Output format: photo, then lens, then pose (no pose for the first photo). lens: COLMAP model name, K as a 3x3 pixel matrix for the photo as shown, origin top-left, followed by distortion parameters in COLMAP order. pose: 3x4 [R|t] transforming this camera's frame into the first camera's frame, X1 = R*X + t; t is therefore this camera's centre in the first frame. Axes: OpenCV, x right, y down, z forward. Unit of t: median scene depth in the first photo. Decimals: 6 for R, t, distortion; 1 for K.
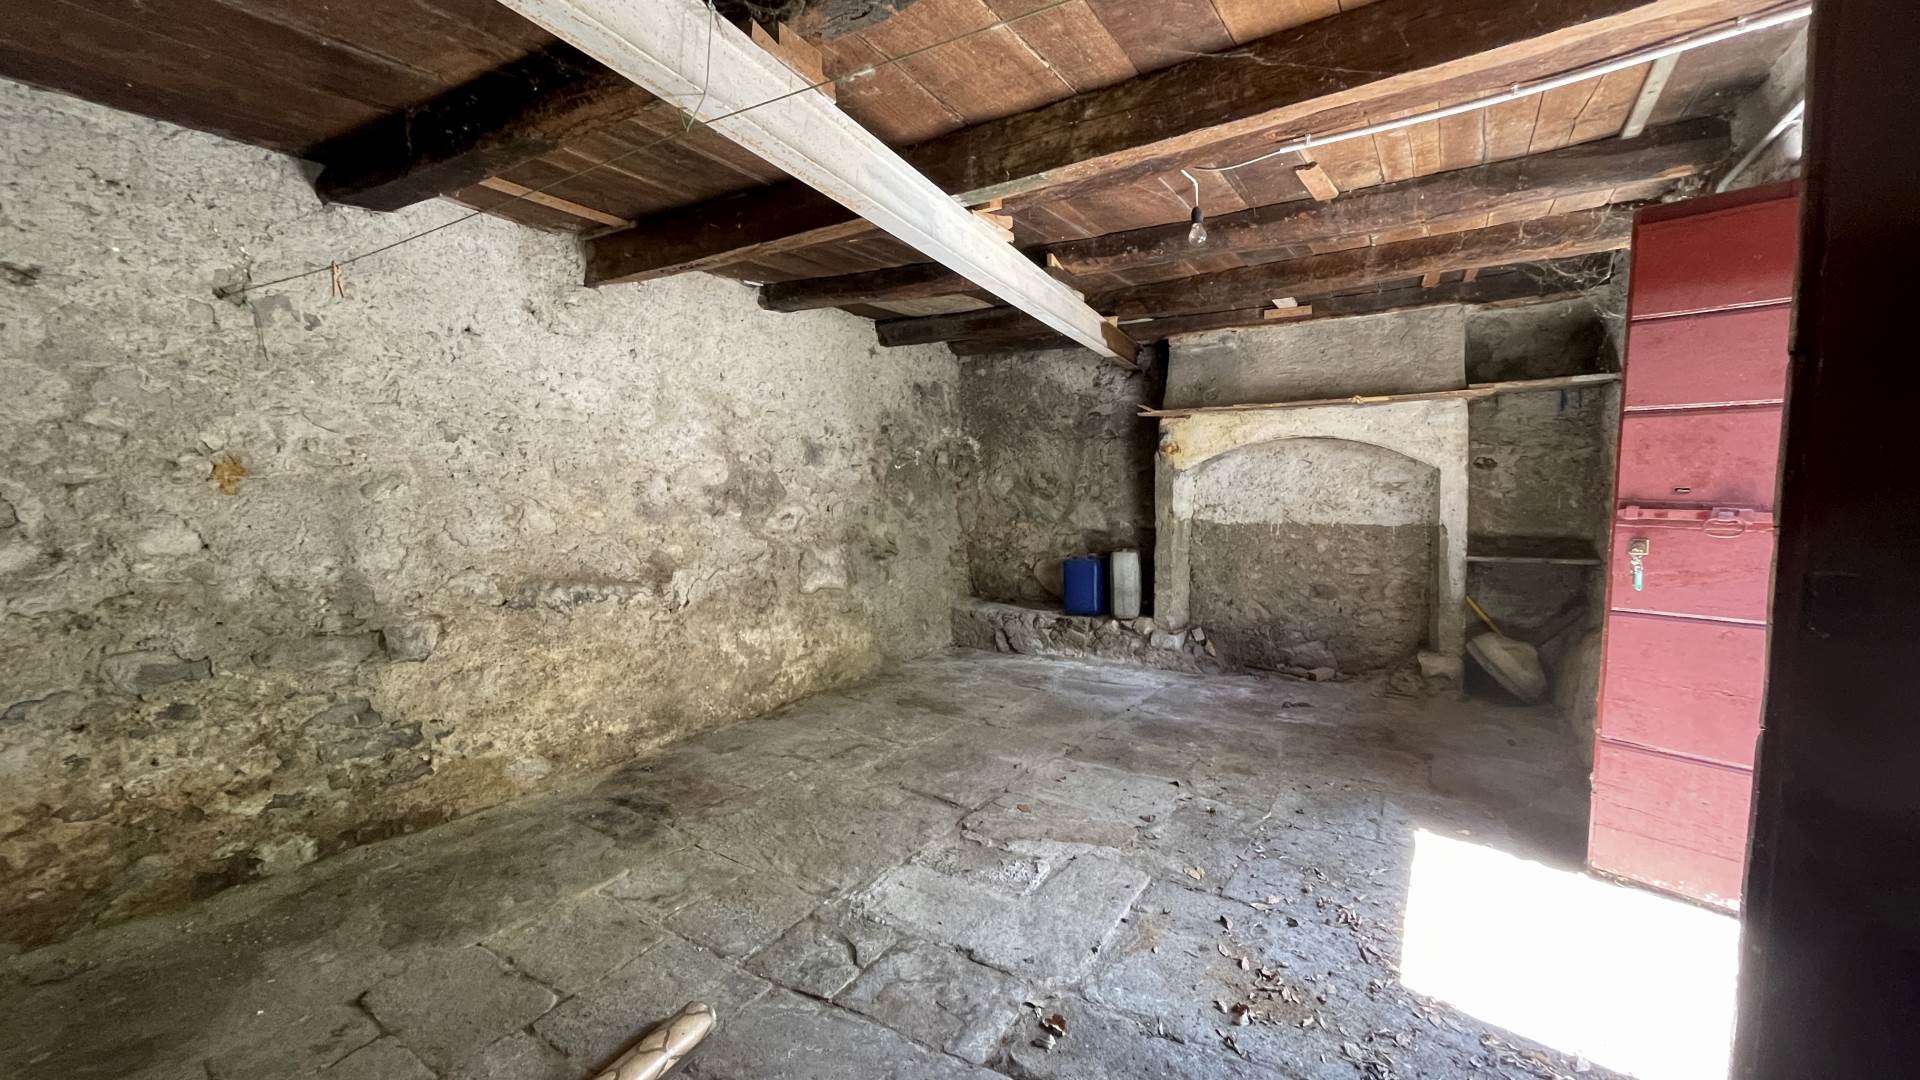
lens RADIAL K [[781.1, 0, 953.2], [0, 781.1, 543.9], [0, 0, 1]] dist [-0.002902, 0.001268]
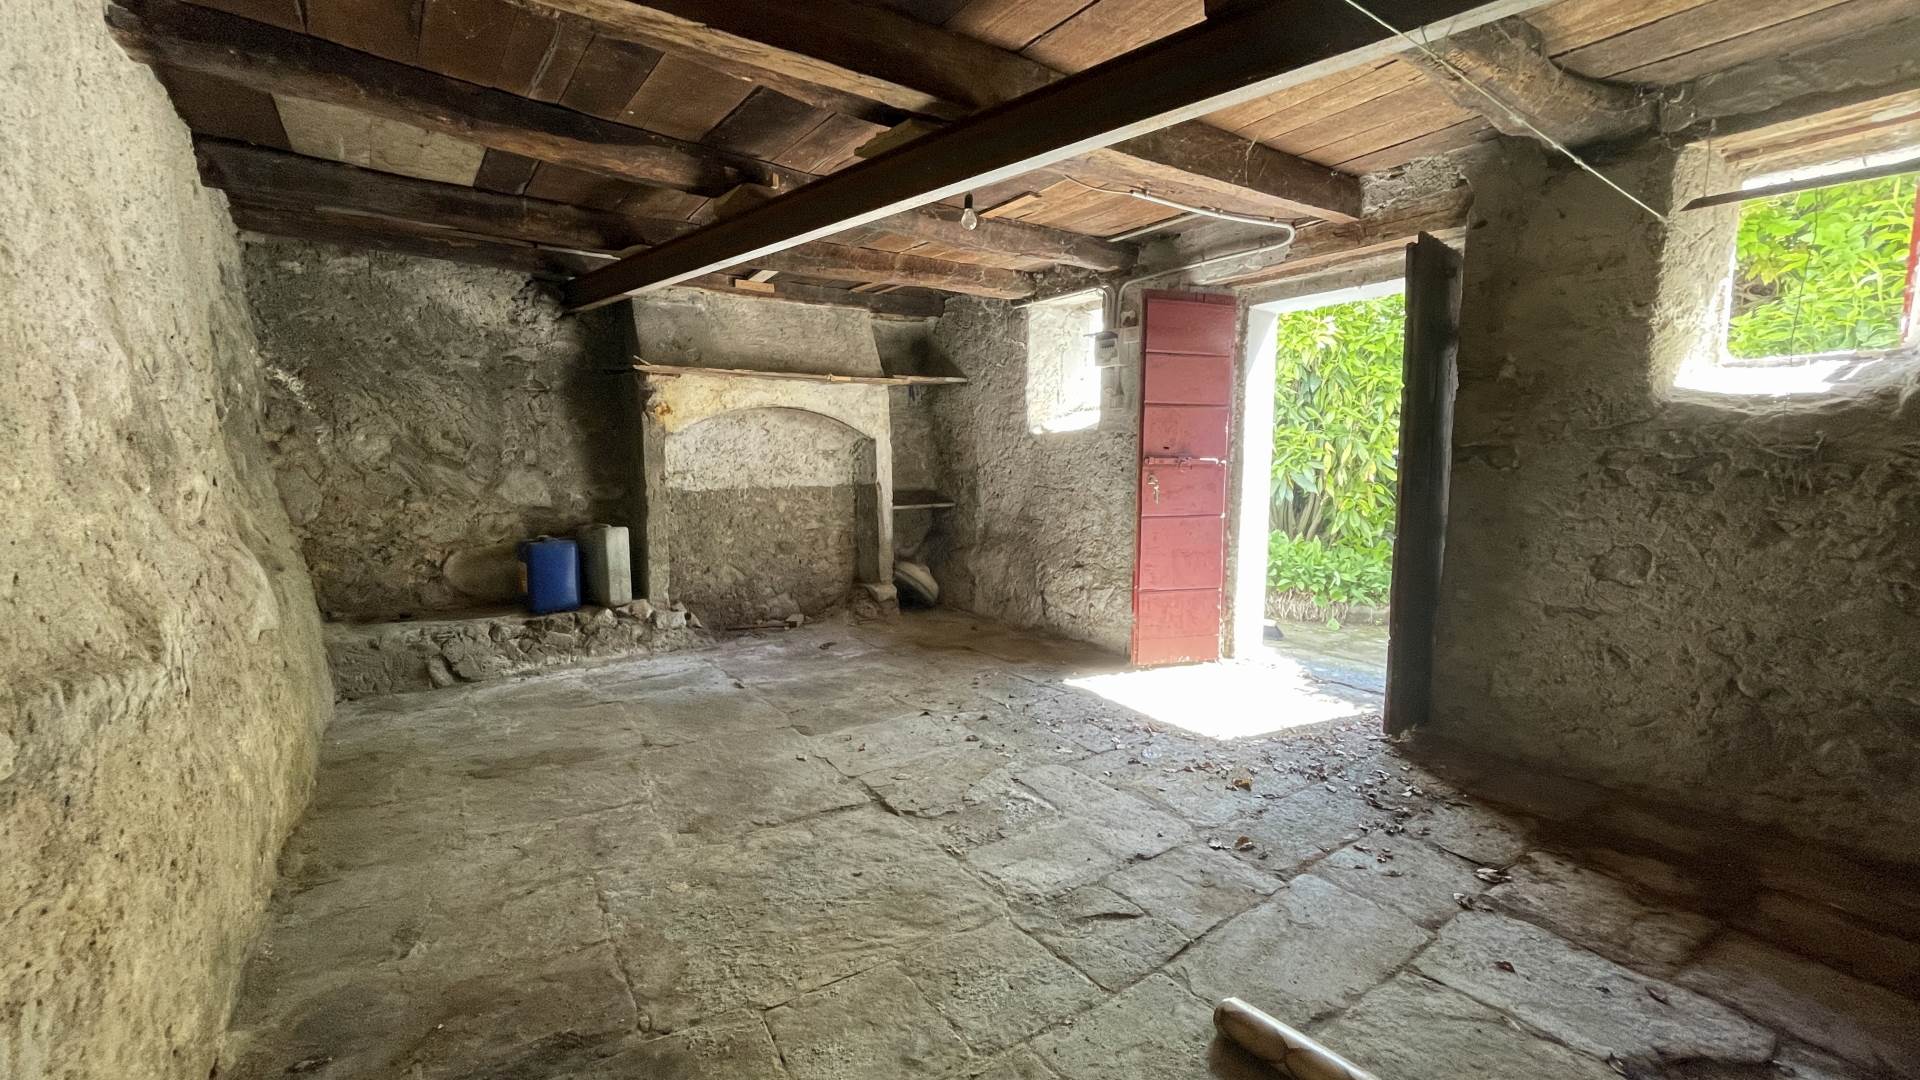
lens RADIAL K [[781.1, 0, 954.5], [0, 781.1, 543.3], [0, 0, 1]] dist [-0.002902, 0.001268]
pose [[0.371566, -0.090133, 0.924021, -0.449886], [0.074417, 0.994965, 0.067129, -0.001953], [-0.925419, 0.043820, 0.376403, 0.349019]]
